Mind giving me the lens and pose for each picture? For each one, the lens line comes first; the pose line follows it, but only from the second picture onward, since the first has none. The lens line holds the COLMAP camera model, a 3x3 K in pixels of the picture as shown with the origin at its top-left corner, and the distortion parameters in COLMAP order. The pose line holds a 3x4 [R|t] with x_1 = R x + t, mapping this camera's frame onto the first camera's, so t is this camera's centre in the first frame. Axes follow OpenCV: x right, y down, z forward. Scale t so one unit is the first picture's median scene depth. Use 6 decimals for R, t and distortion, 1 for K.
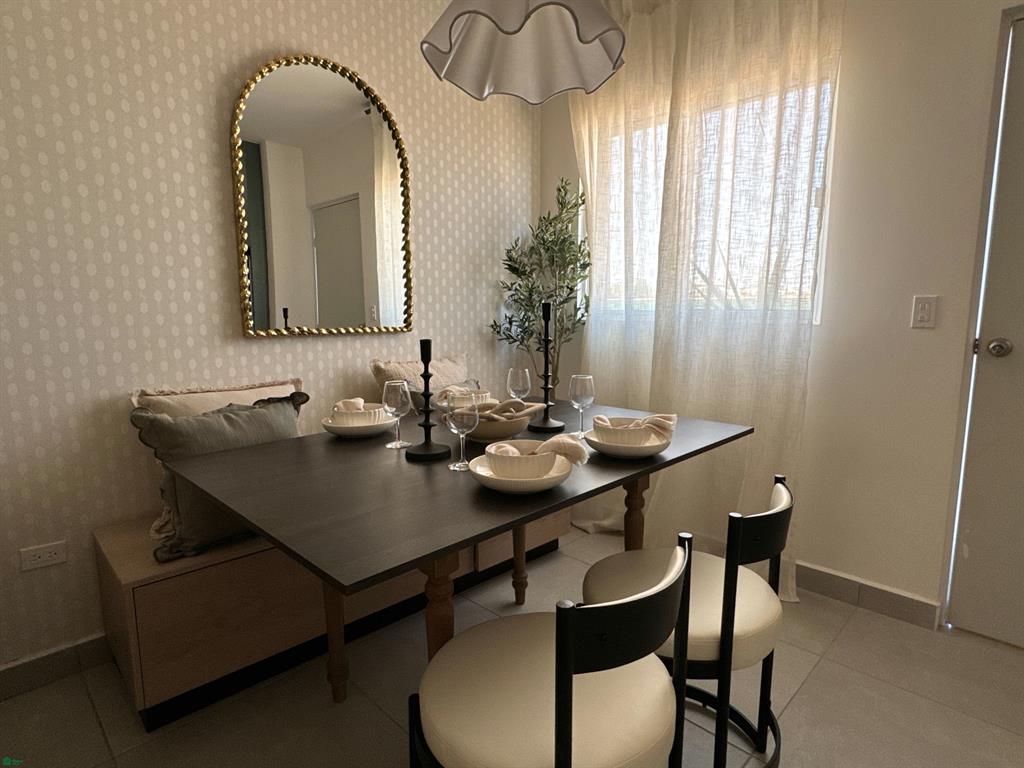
lens RADIAL K [[562.8, 0, 511.6], [0, 562.8, 385.4], [0, 0, 1]] dist [-0.003825, -0.000690]
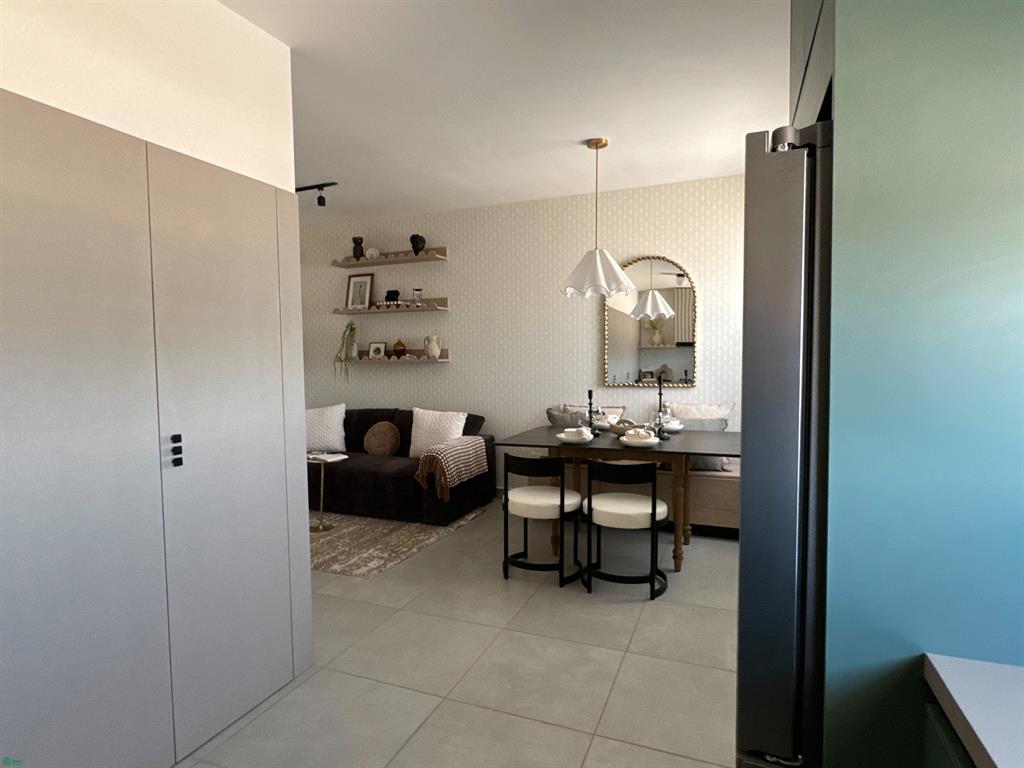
lens RADIAL K [[562.8, 0, 509.8], [0, 562.8, 384.7], [0, 0, 1]] dist [-0.003825, -0.000690]
pose [[0.381627, 0.044810, -0.923229, 1.408477], [-0.117398, 0.993085, -0.000327, -0.041501], [0.916831, 0.108510, 0.384249, -0.227865]]
